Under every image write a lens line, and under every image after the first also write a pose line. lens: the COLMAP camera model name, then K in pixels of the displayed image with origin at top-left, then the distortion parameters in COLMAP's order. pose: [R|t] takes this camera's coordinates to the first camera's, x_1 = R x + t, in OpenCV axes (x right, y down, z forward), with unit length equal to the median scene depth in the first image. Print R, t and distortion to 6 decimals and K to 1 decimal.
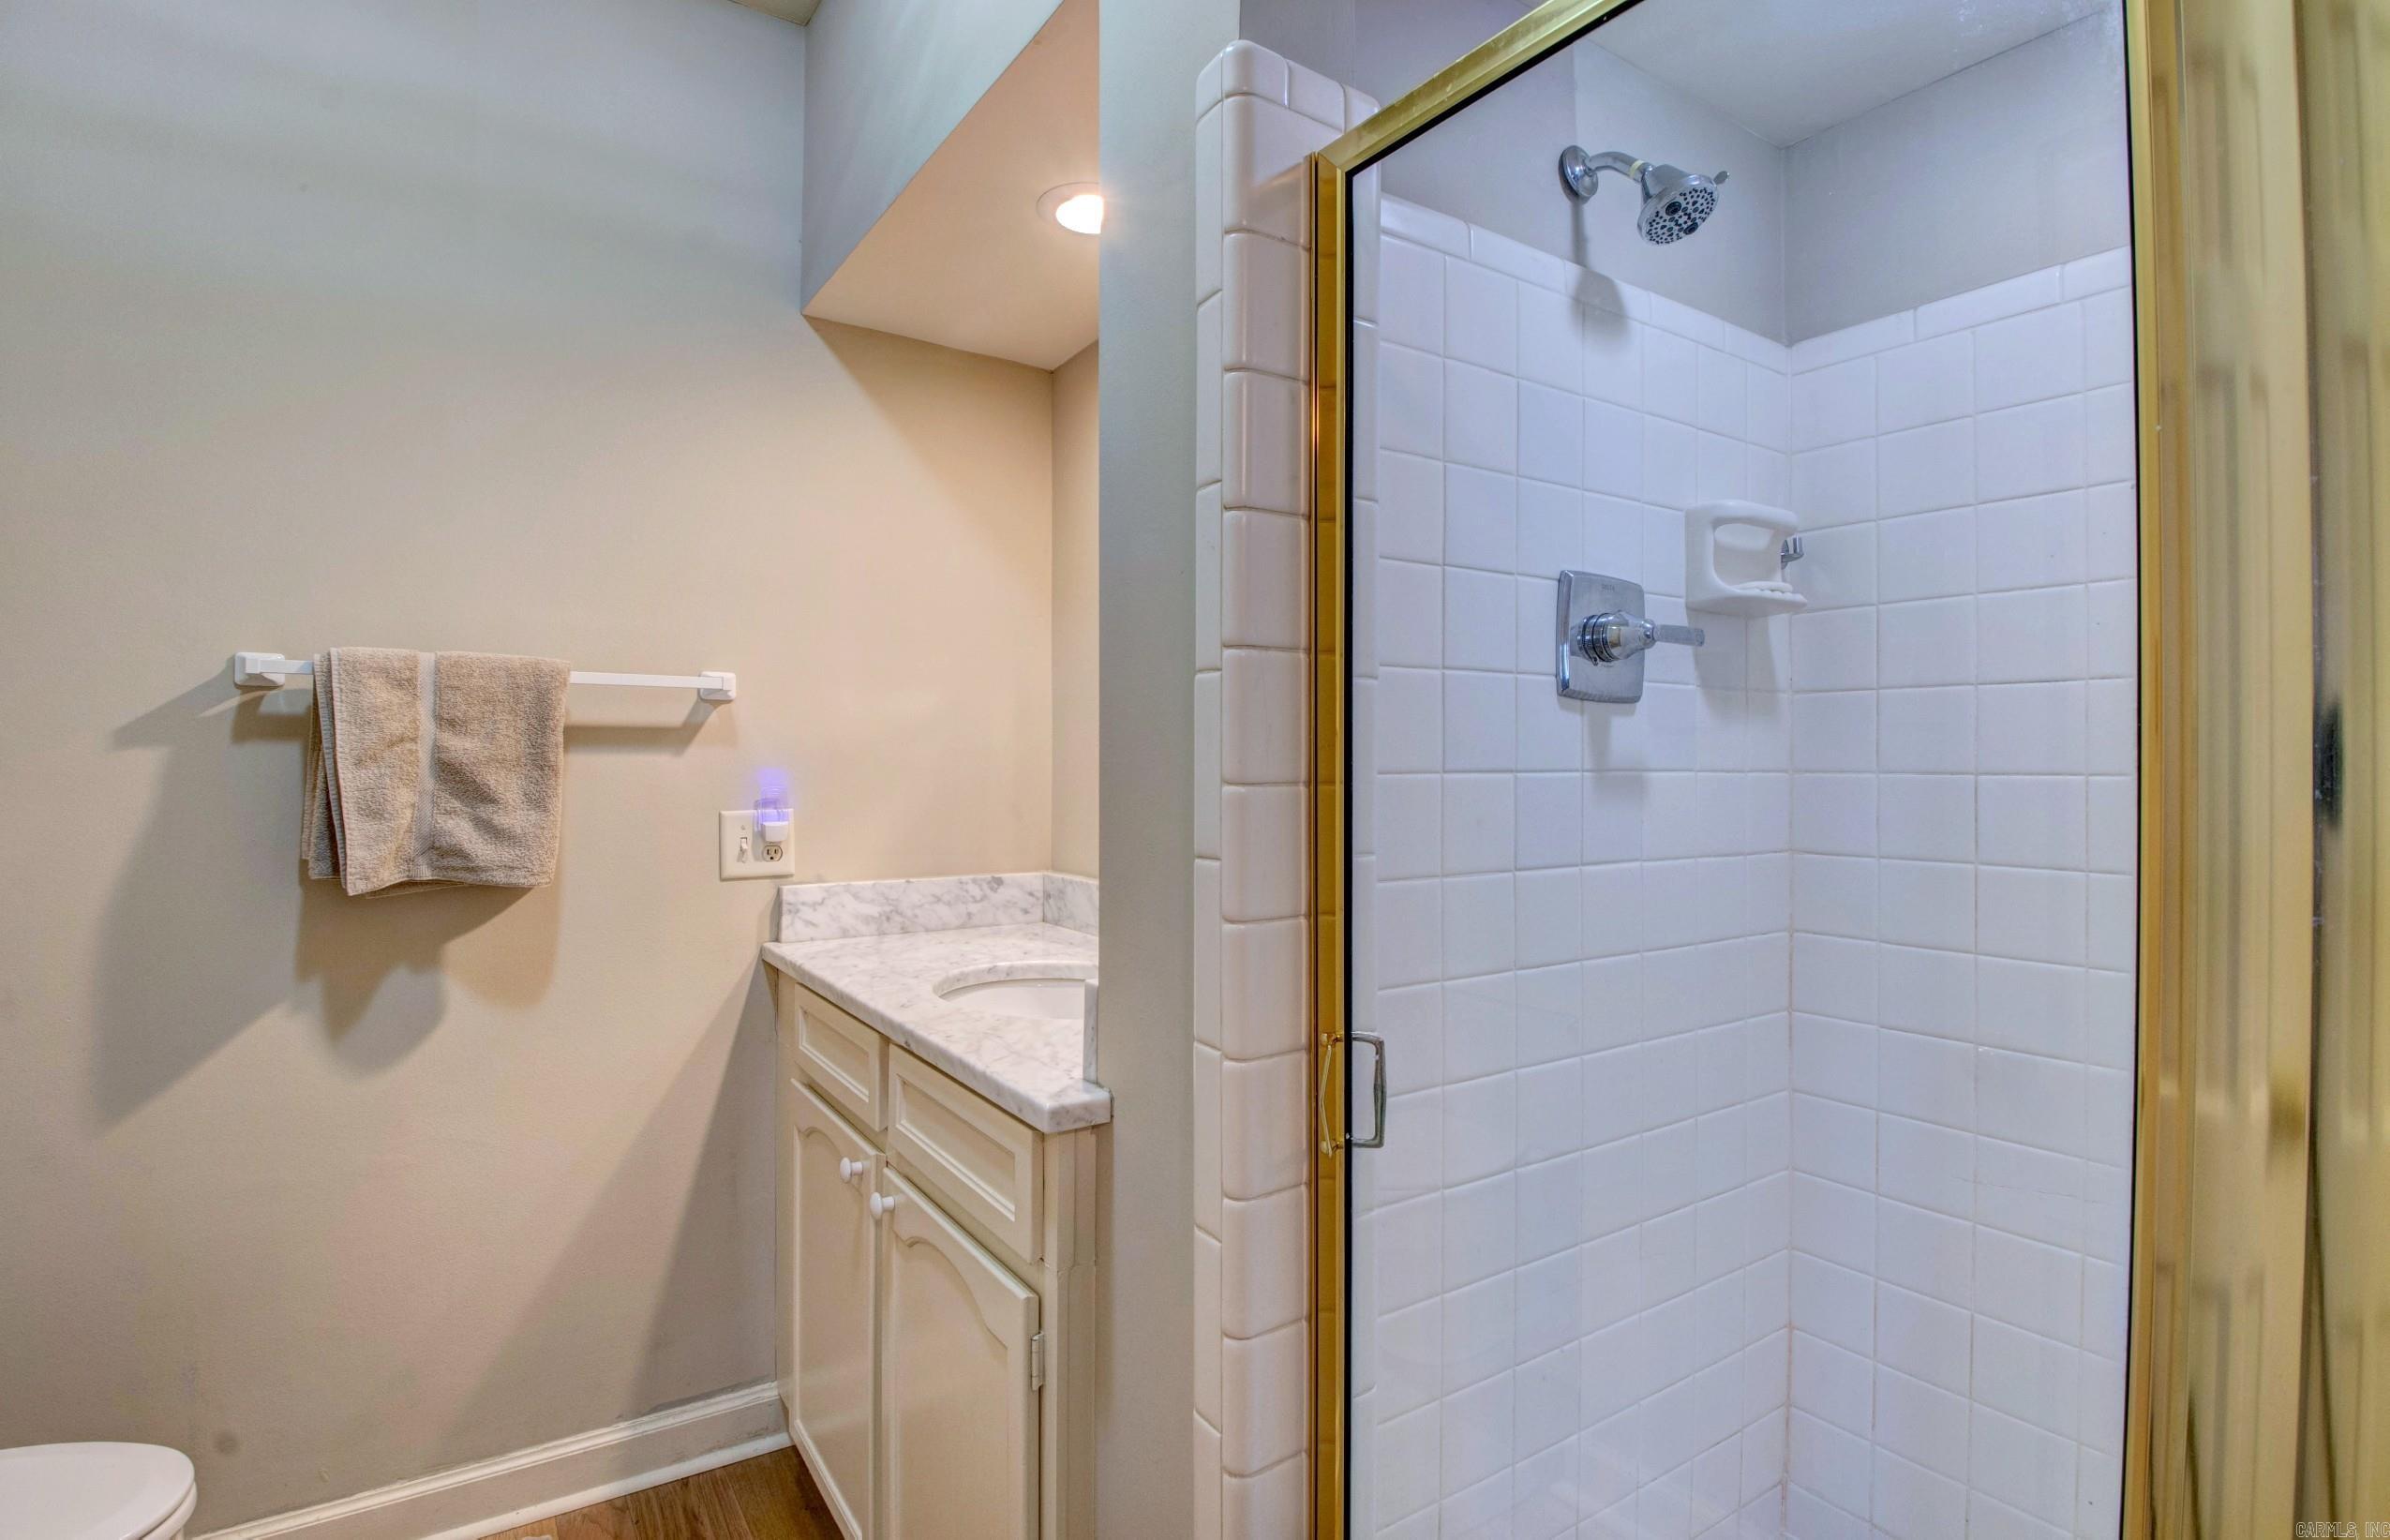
lens RADIAL K [[1127.6, 0, 1183.1], [0, 1127.6, 760.4], [0, 0, 1]] dist [0.009060, -0.020730]
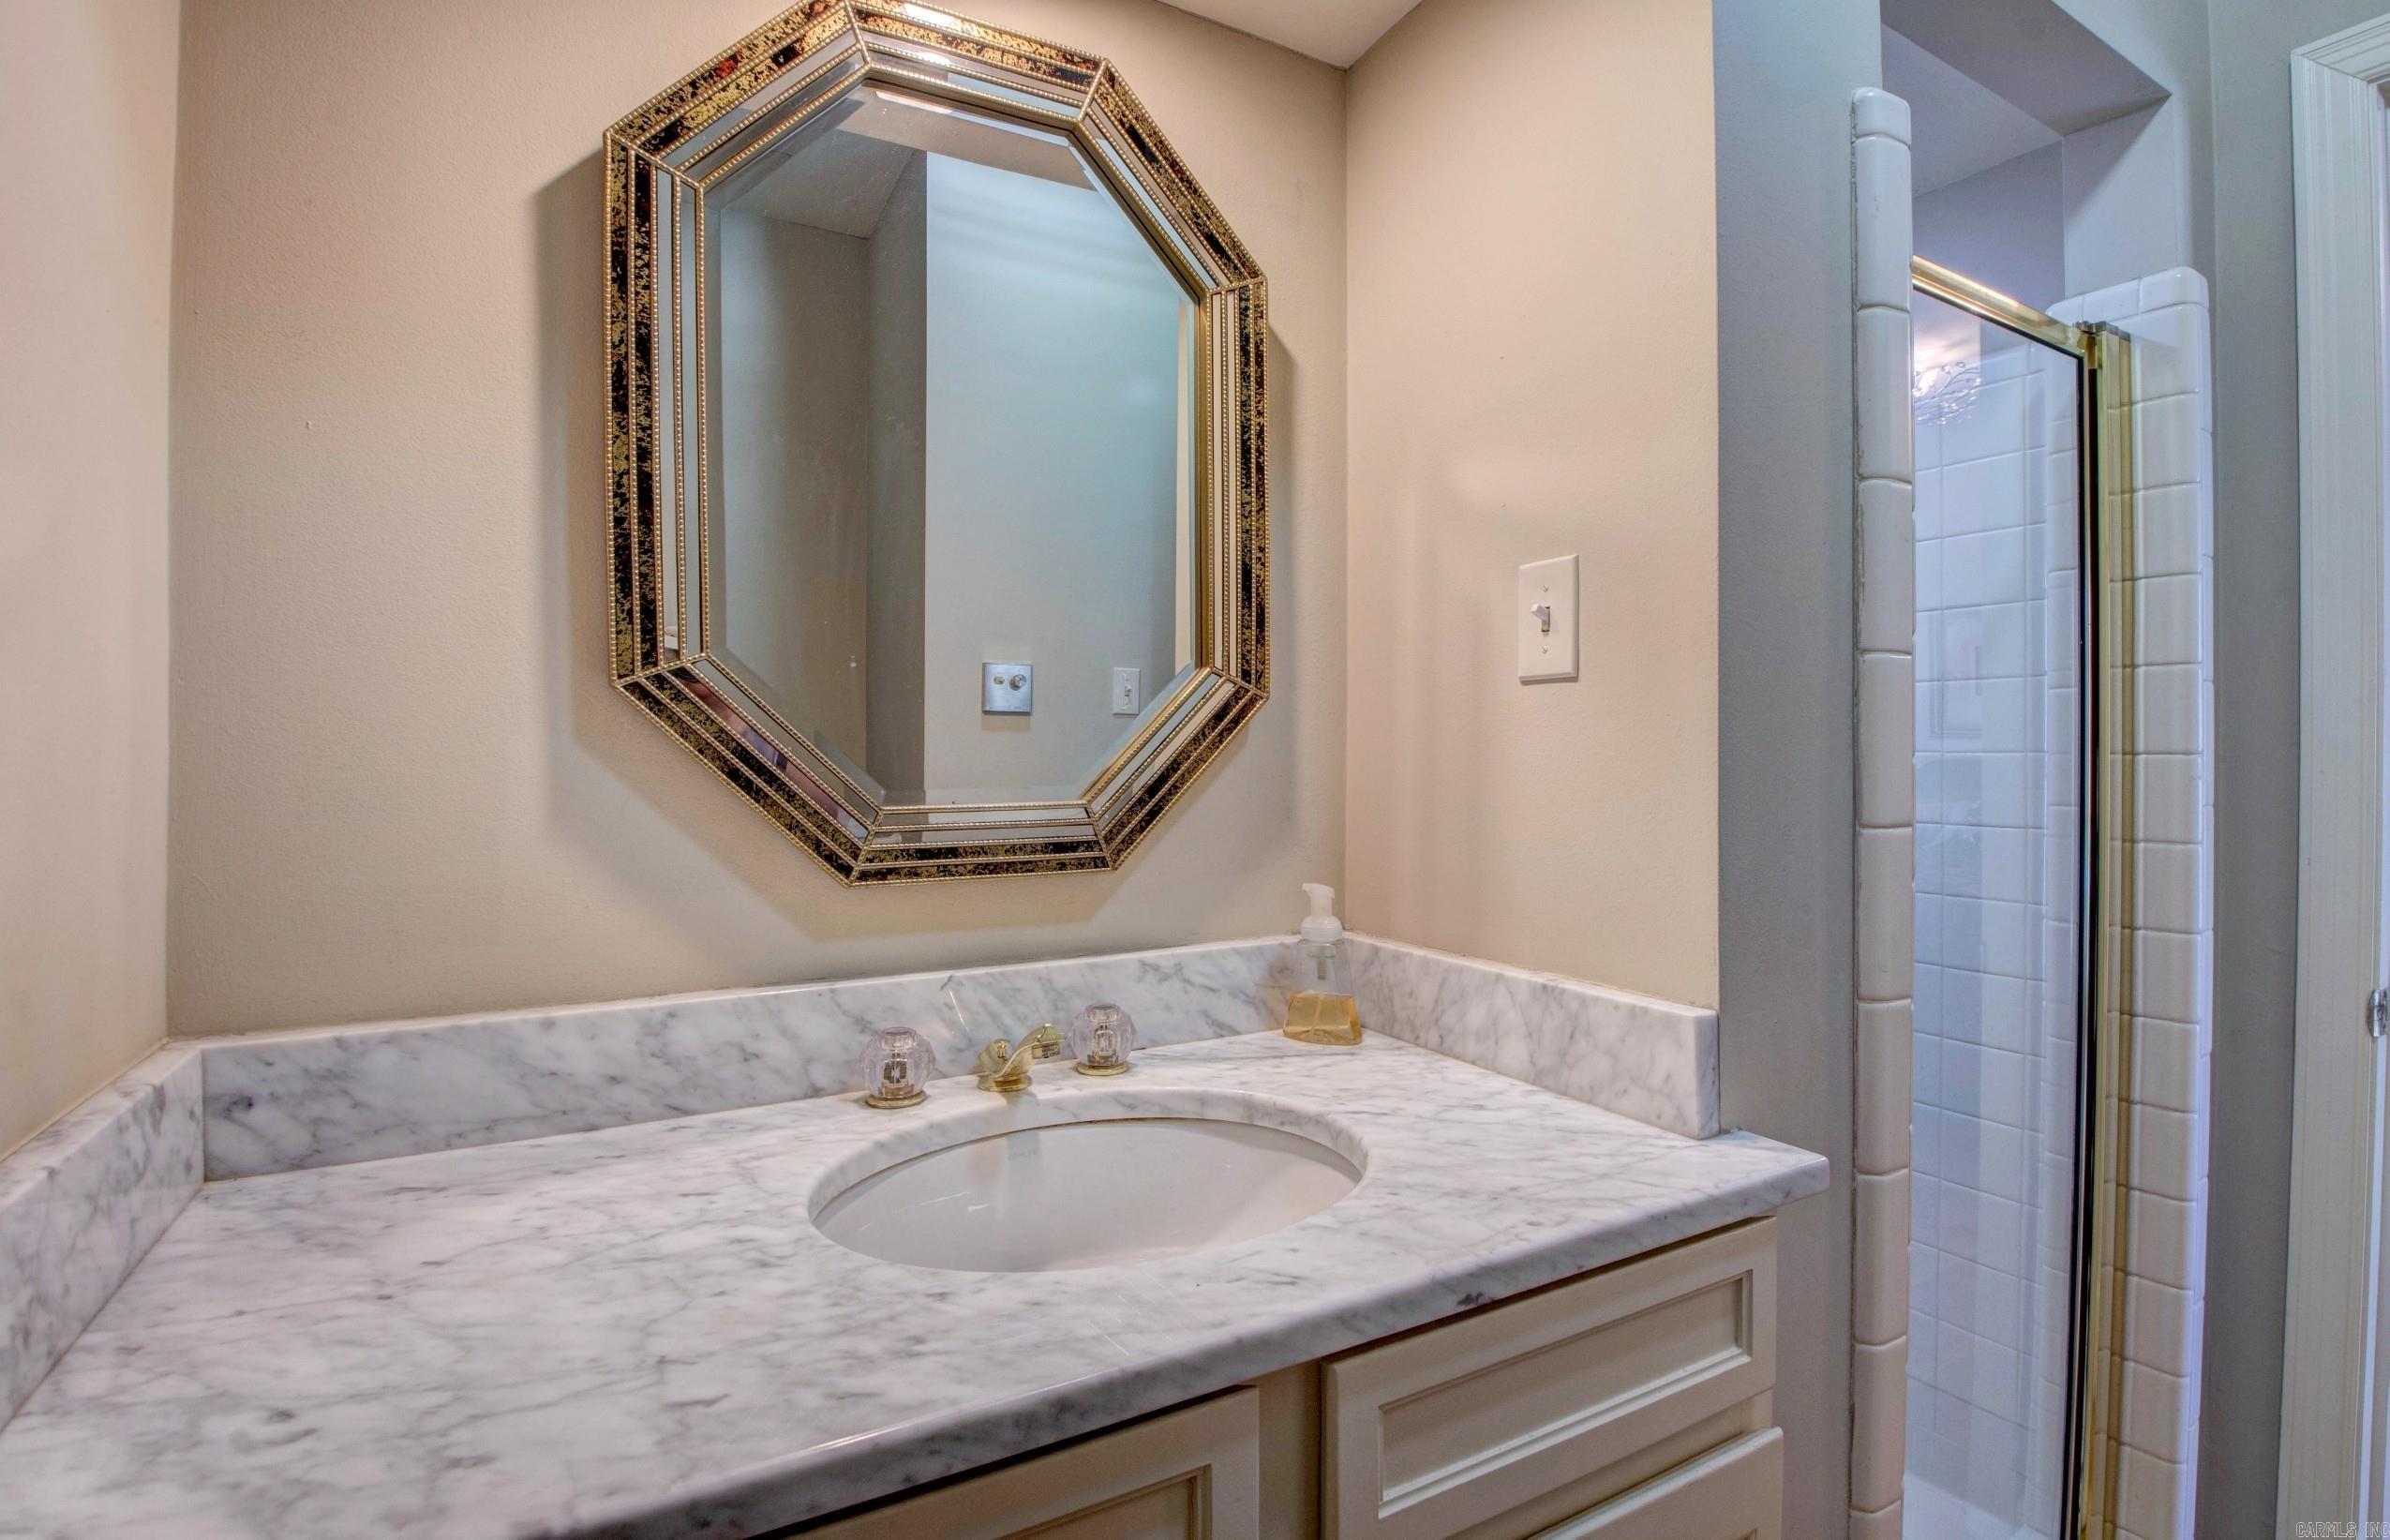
lens RADIAL K [[1127.6, 0, 1183.1], [0, 1127.6, 760.4], [0, 0, 1]] dist [0.009060, -0.020730]
pose [[0.082851, -0.020649, 0.996348, -0.934900], [0.001855, 0.999787, 0.020566, 0.001673], [-0.996560, 0.000145, 0.082871, 1.354684]]
